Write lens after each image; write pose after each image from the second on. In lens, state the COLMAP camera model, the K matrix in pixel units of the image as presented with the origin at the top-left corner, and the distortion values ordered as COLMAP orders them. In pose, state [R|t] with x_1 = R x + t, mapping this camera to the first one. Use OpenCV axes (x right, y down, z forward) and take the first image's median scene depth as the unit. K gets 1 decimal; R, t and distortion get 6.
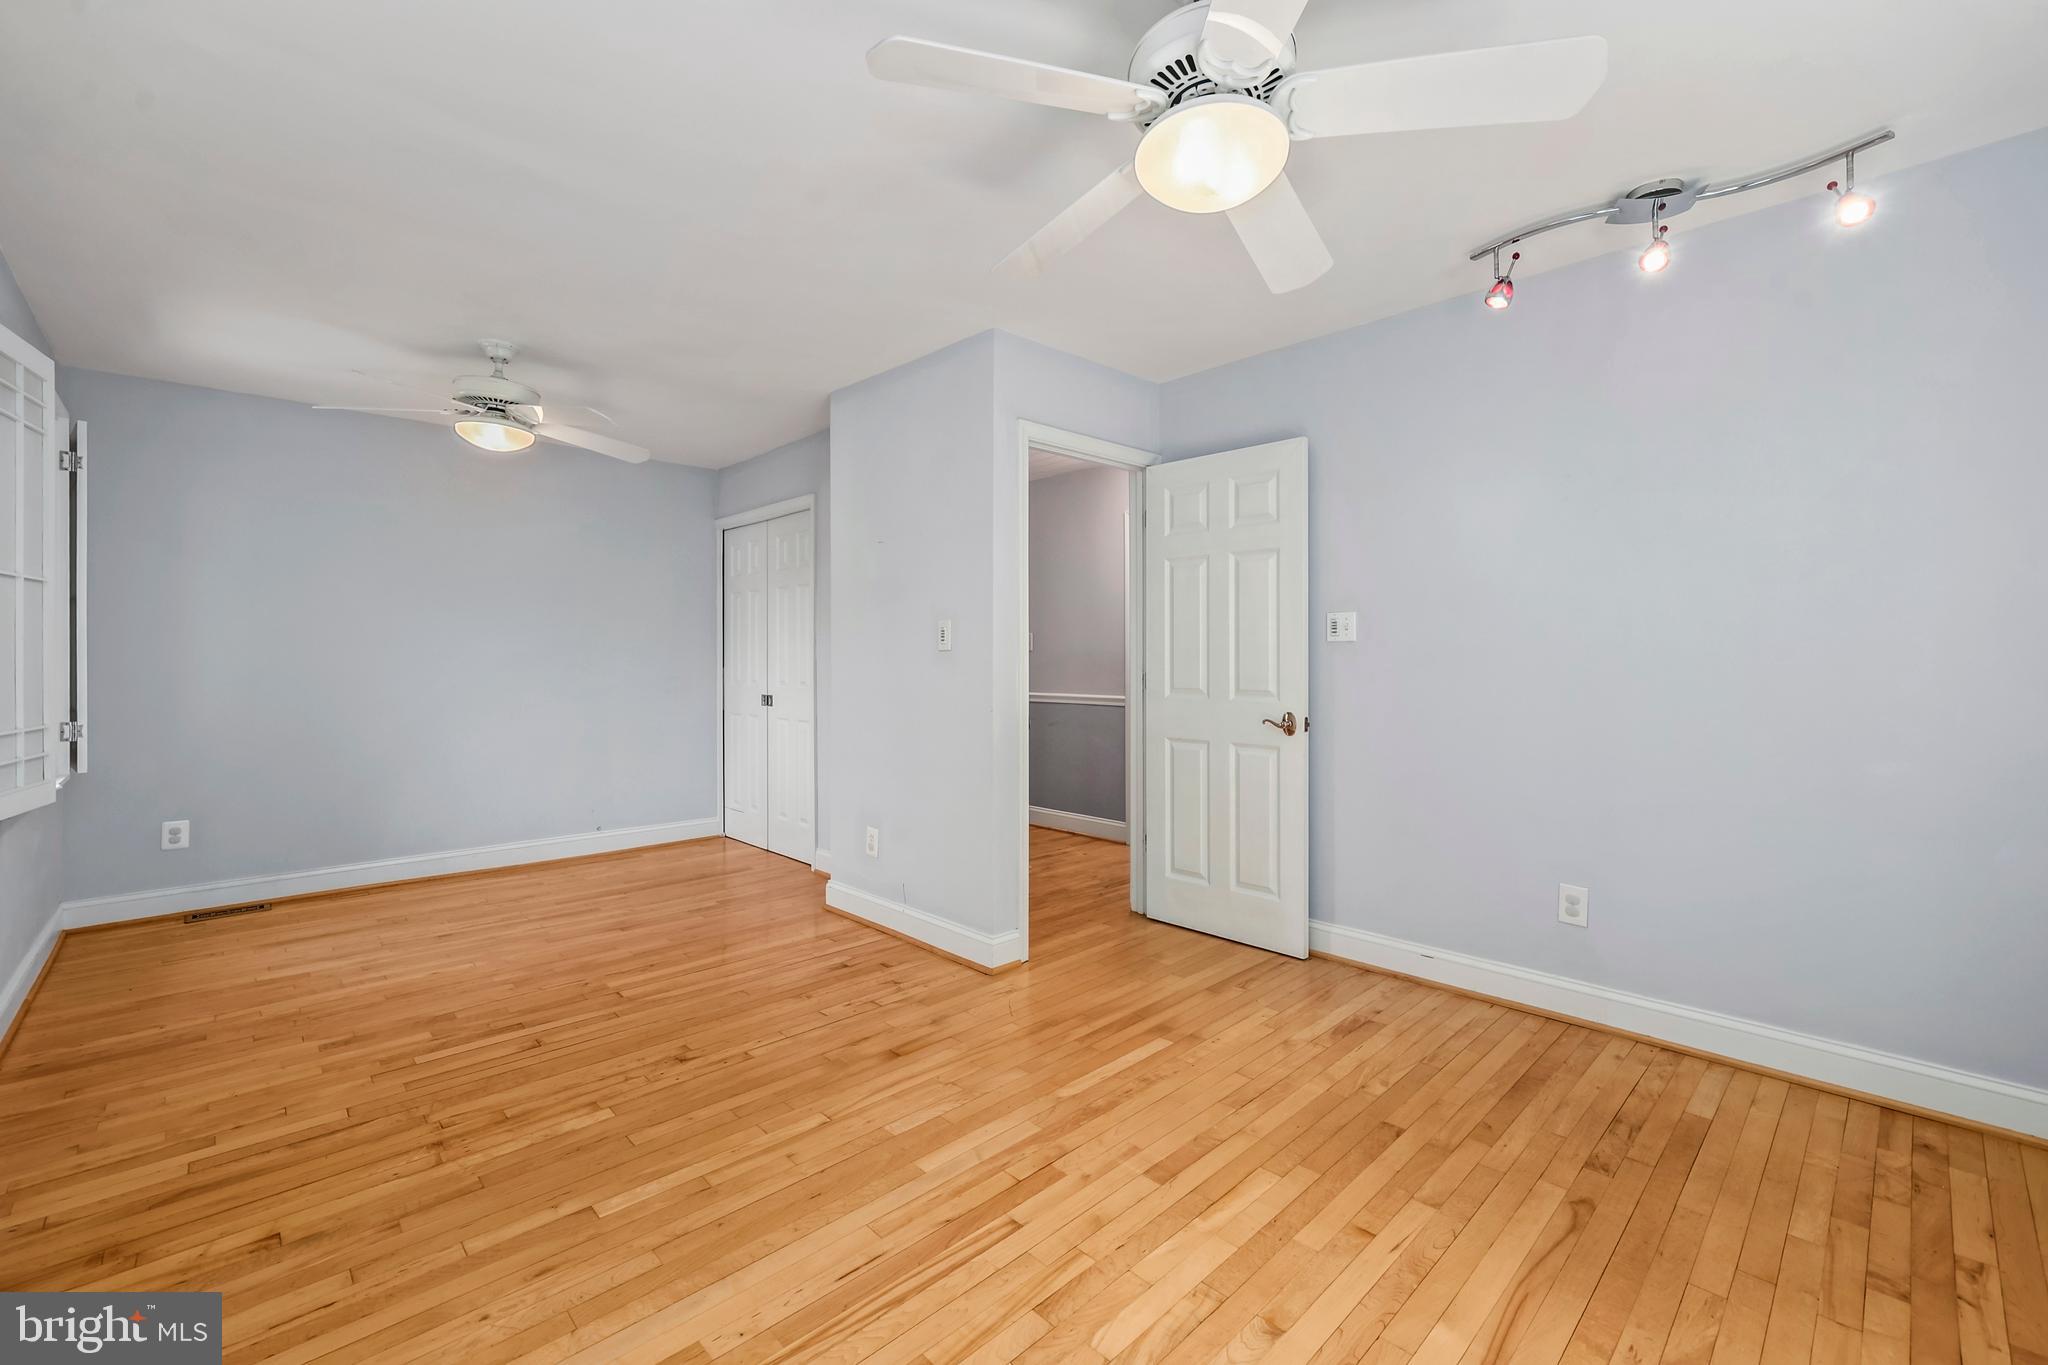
lens RADIAL K [[860.5, 0, 1021.7], [0, 860.5, 671.5], [0, 0, 1]] dist [-0.003246, -0.000093]
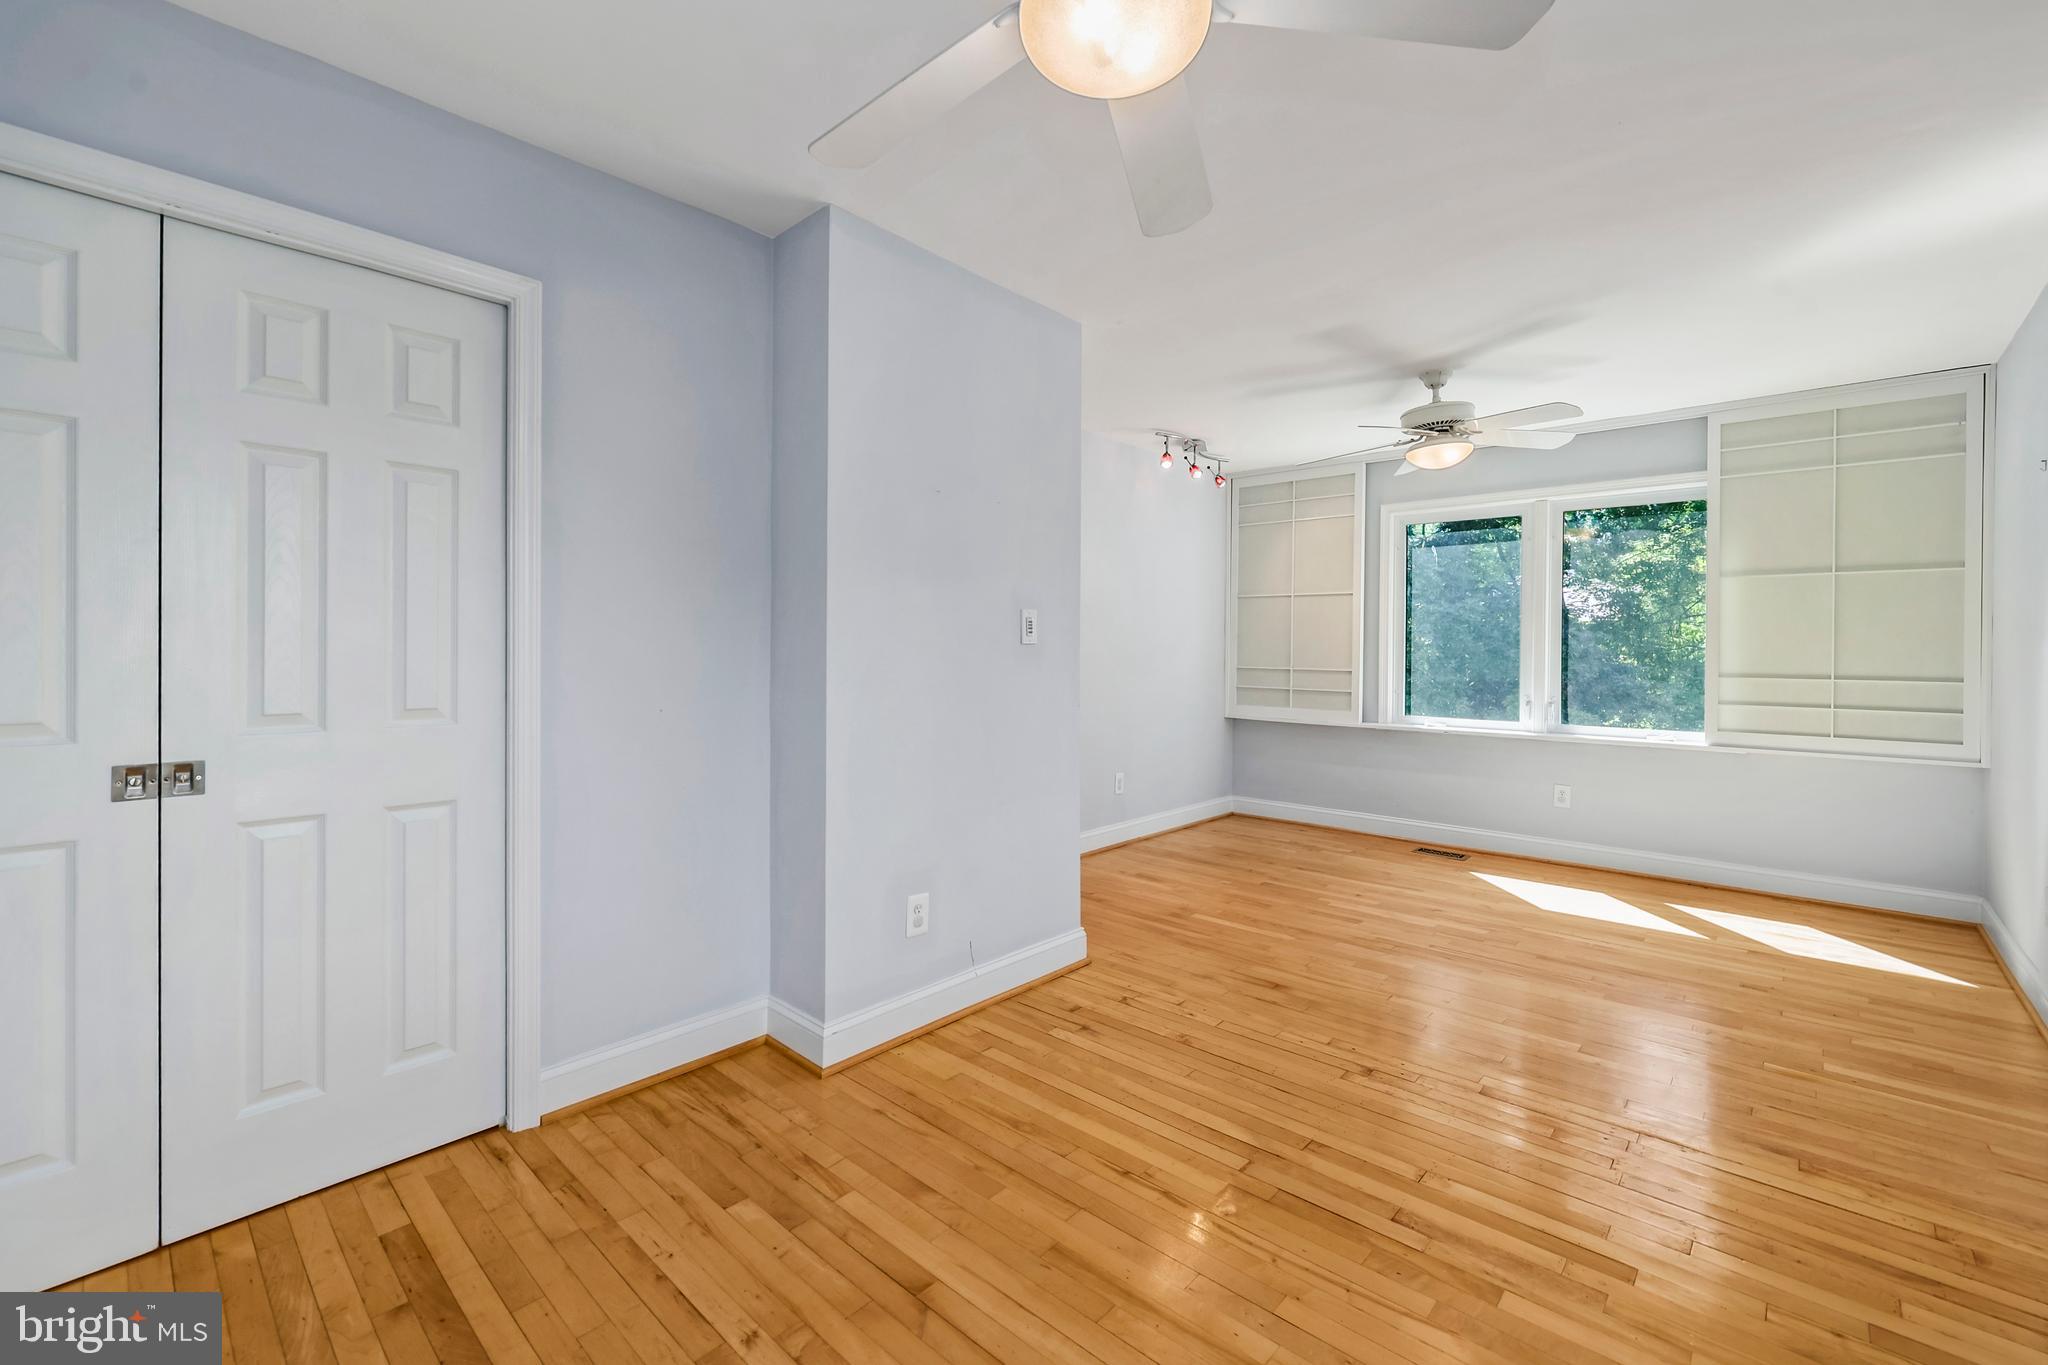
lens RADIAL K [[860.5, 0, 1020.6], [0, 860.5, 667.2], [0, 0, 1]] dist [-0.003246, -0.000093]
pose [[-0.066866, -0.017679, 0.997605, -1.165950], [0.013278, 0.999739, 0.018606, -0.020905], [-0.997674, 0.014490, -0.066614, 1.276703]]
